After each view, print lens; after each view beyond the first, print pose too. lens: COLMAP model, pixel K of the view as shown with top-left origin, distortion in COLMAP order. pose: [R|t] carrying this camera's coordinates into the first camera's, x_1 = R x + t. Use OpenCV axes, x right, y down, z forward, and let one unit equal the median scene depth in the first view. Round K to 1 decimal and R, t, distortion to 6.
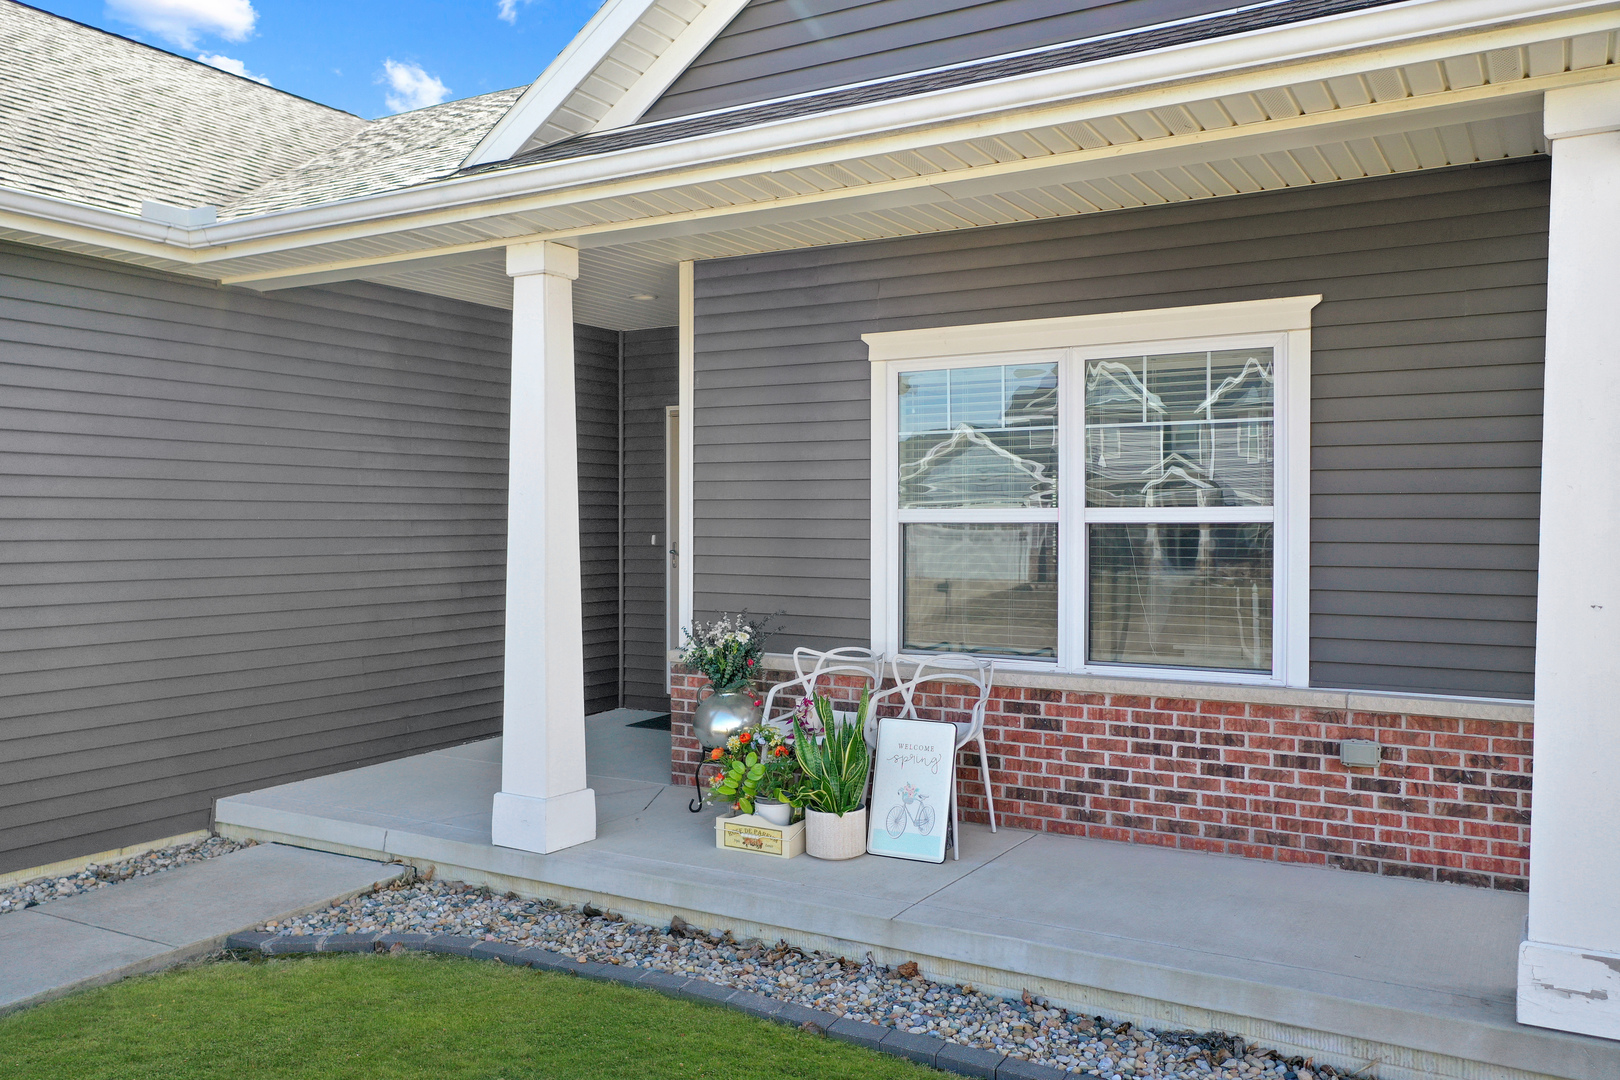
lens RADIAL K [[1286.7, 0, 817.2], [0, 1286.7, 538.1], [0, 0, 1]] dist [0.015925, -0.003506]
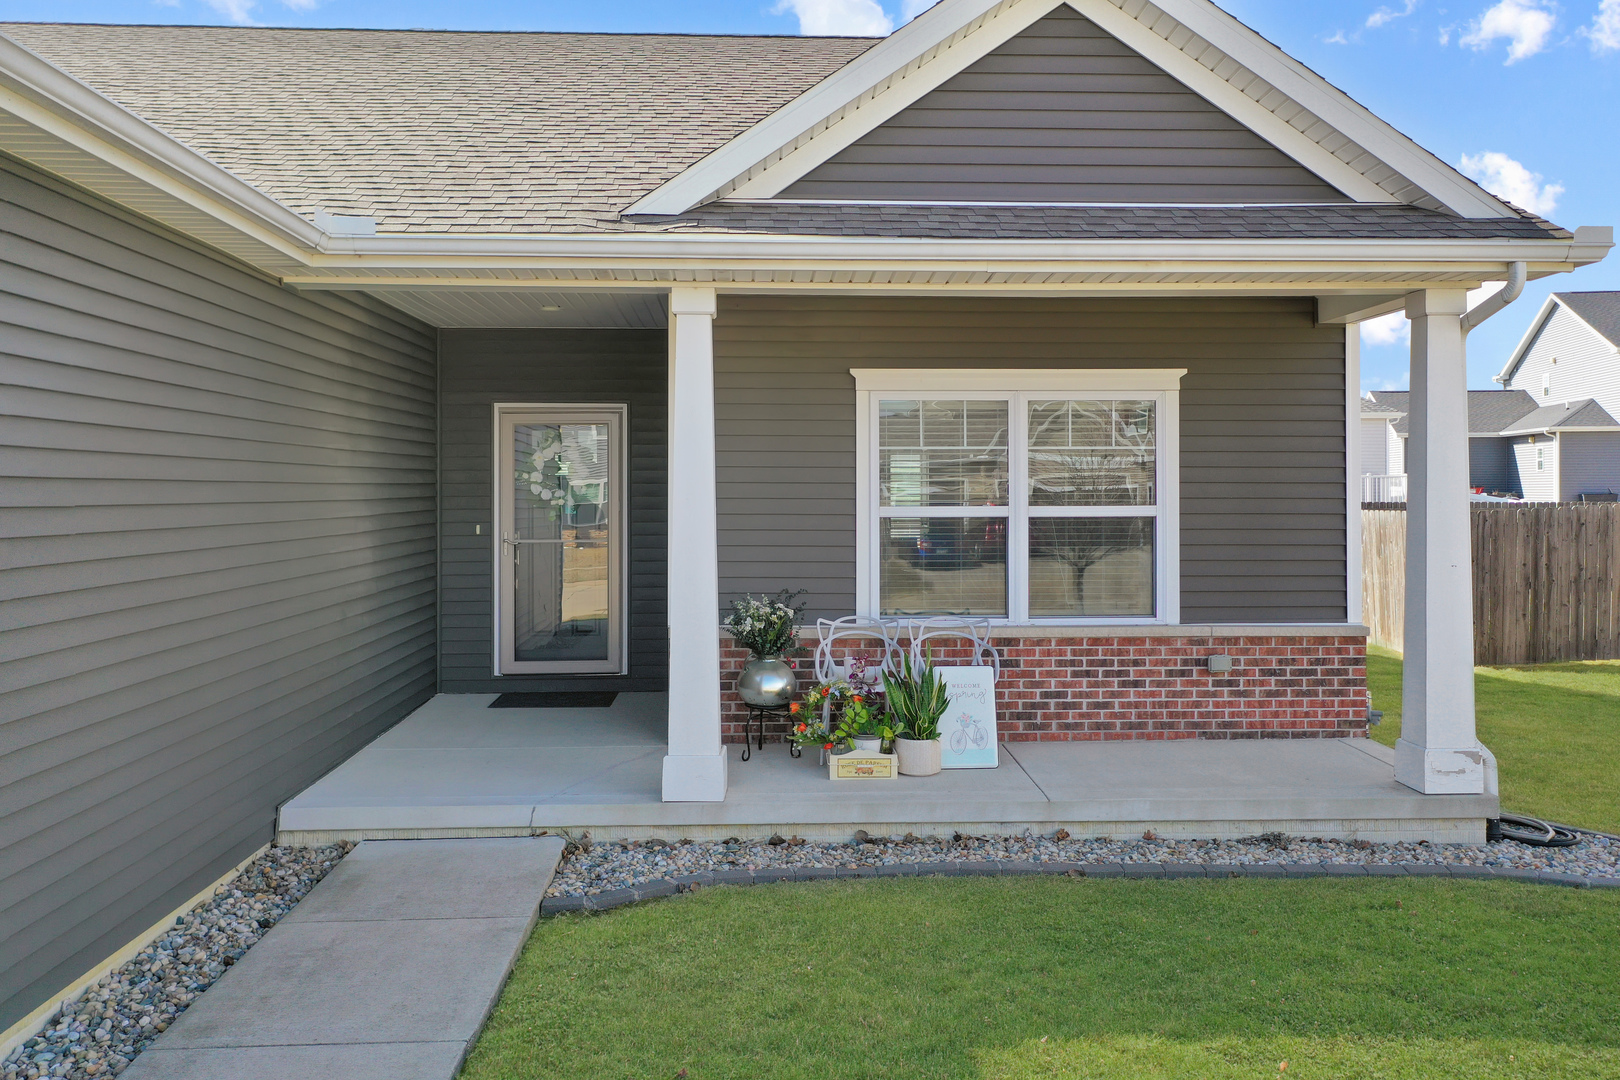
lens RADIAL K [[1286.7, 0, 810.4], [0, 1286.7, 489.5], [0, 0, 1]] dist [0.015925, -0.003506]
pose [[0.841939, -0.000348, 0.539572, -0.793366], [0.008074, 0.999896, -0.011955, -0.028731], [-0.539512, 0.014422, 0.841854, -0.052855]]
